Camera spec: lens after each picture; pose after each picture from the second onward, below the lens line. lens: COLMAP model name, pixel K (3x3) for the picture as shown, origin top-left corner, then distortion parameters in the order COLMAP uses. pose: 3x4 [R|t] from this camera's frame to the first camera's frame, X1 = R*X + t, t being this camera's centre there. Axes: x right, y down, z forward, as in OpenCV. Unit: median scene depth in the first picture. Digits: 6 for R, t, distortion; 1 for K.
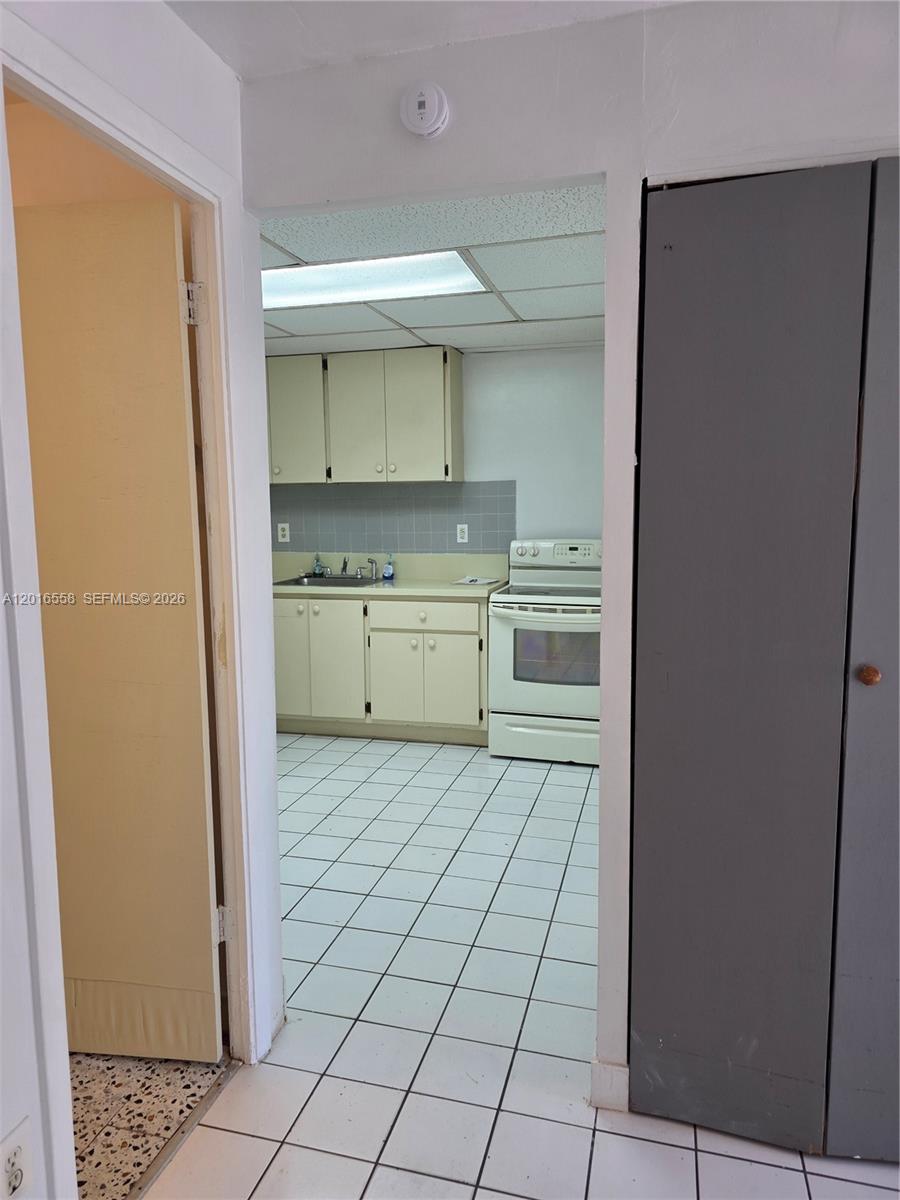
lens RADIAL K [[809.9, 0, 449.4], [0, 809.9, 611.9], [0, 0, 1]] dist [0.056298, -0.099707]
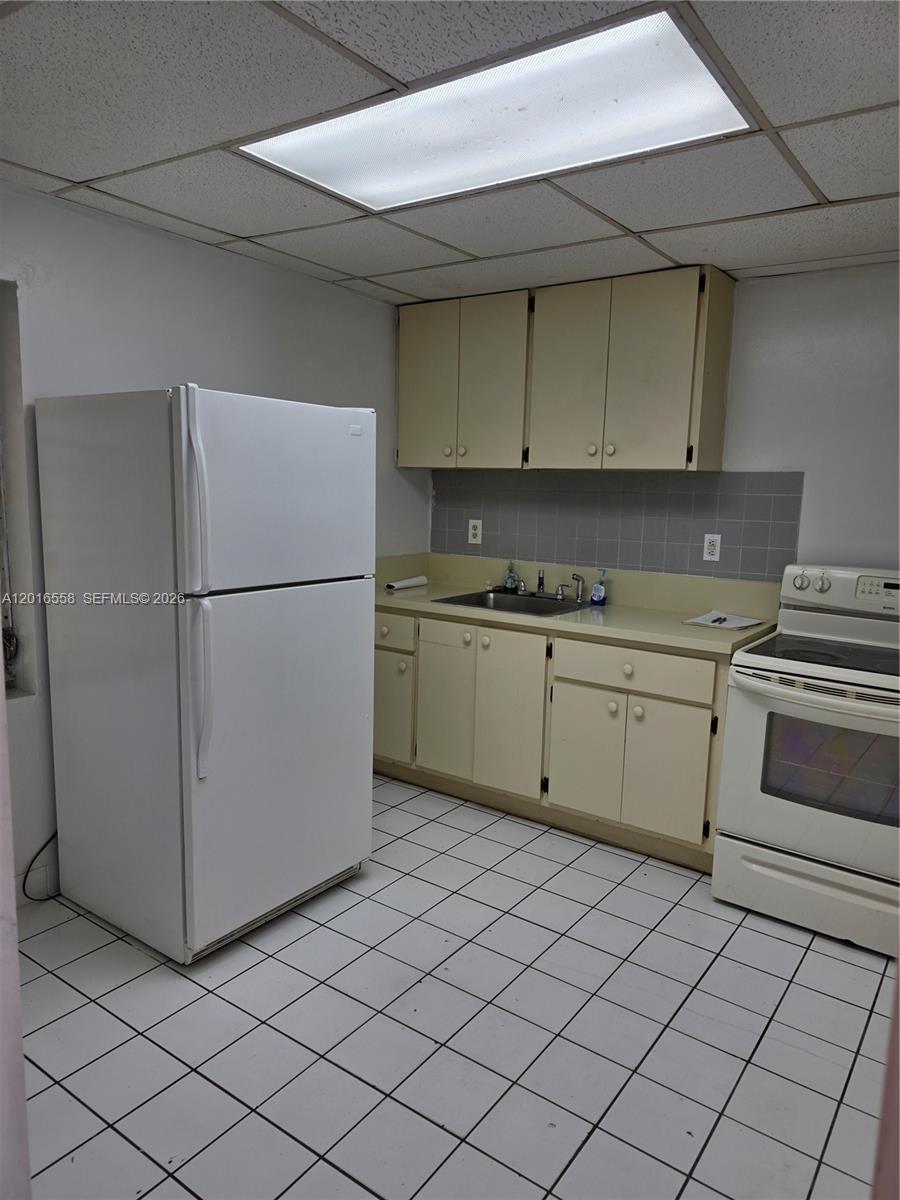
lens RADIAL K [[809.9, 0, 449.4], [0, 809.9, 611.9], [0, 0, 1]] dist [0.056298, -0.099707]
pose [[0.934936, 0.088802, -0.343525, 0.052759], [-0.082593, 0.996047, 0.032693, -0.049851], [0.345070, -0.002193, 0.938574, 0.297061]]
